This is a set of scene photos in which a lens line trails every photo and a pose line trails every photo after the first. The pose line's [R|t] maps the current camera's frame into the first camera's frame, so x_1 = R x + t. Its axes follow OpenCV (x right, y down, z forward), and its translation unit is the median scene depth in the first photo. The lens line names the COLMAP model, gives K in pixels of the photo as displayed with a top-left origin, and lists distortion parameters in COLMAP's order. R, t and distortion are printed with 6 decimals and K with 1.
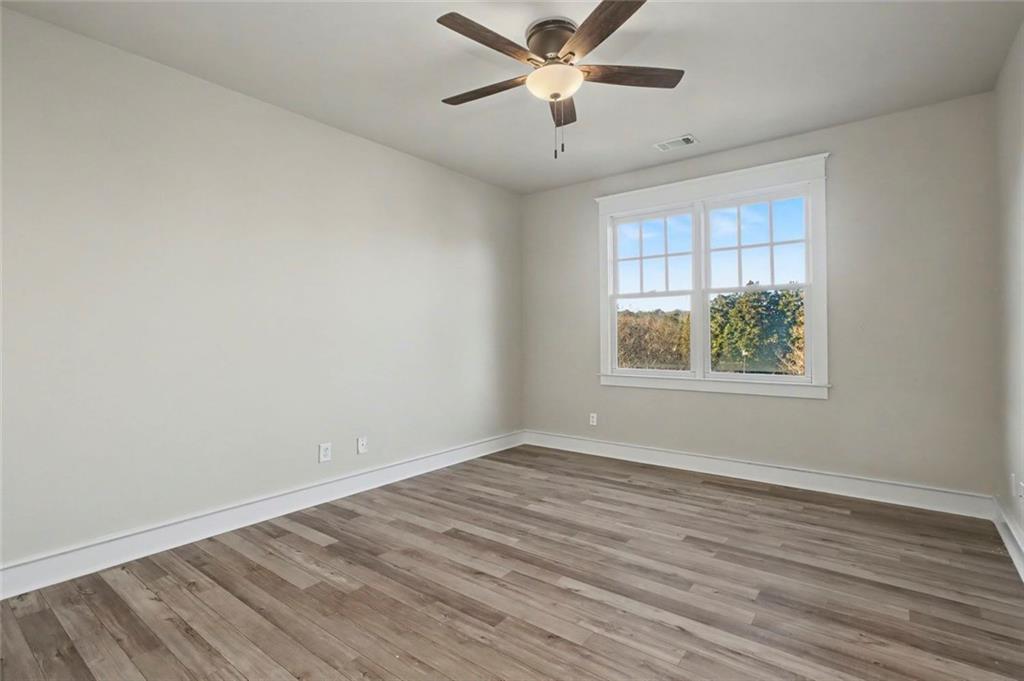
lens RADIAL K [[486.2, 0, 531.8], [0, 486.2, 334.2], [0, 0, 1]] dist [-0.000825, -0.000183]
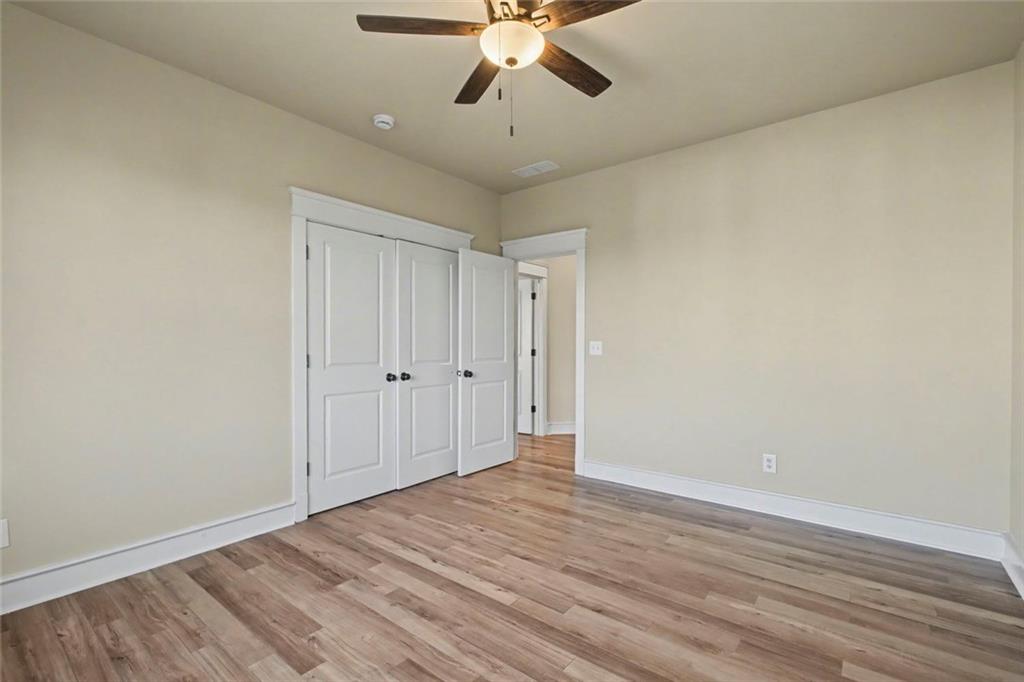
lens RADIAL K [[464.8, 0, 501.0], [0, 464.8, 341.8], [0, 0, 1]] dist [0.000623, 0.000364]
pose [[-0.998128, 0.007164, 0.060732, 0.020116], [0.006943, 0.999968, -0.003858, -0.023685], [-0.060757, -0.003429, -0.998147, 1.823667]]
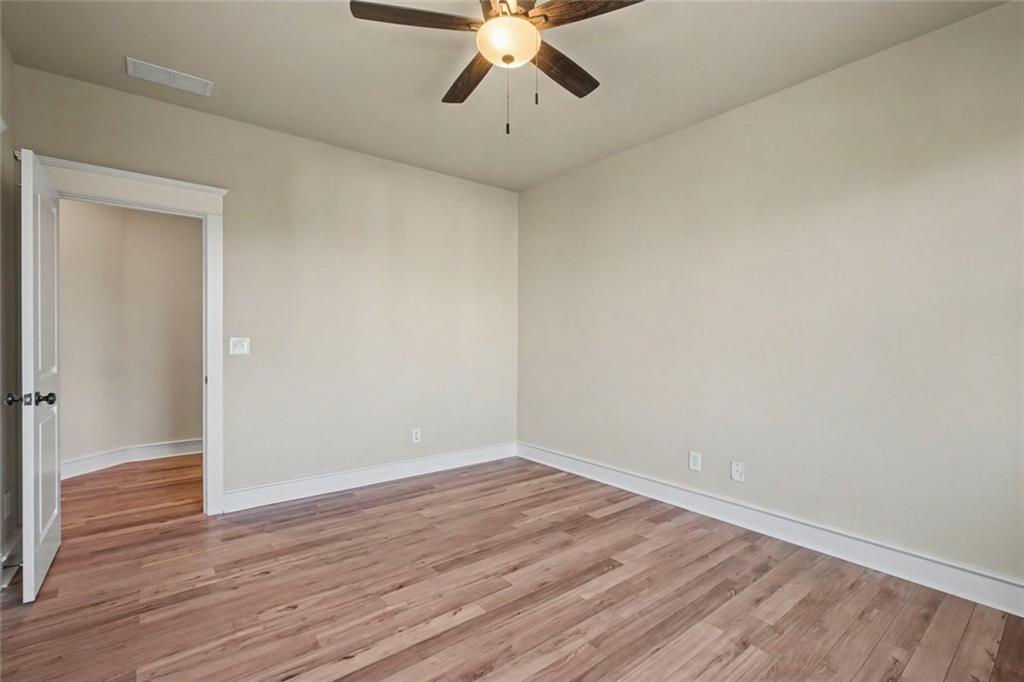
lens RADIAL K [[464.8, 0, 501.0], [0, 464.8, 341.8], [0, 0, 1]] dist [0.000623, 0.000364]
pose [[-0.278338, 0.007701, -0.960452, 0.864061], [-0.000181, 0.999967, 0.008070, -0.027803], [0.960483, 0.002420, -0.278327, 1.205401]]
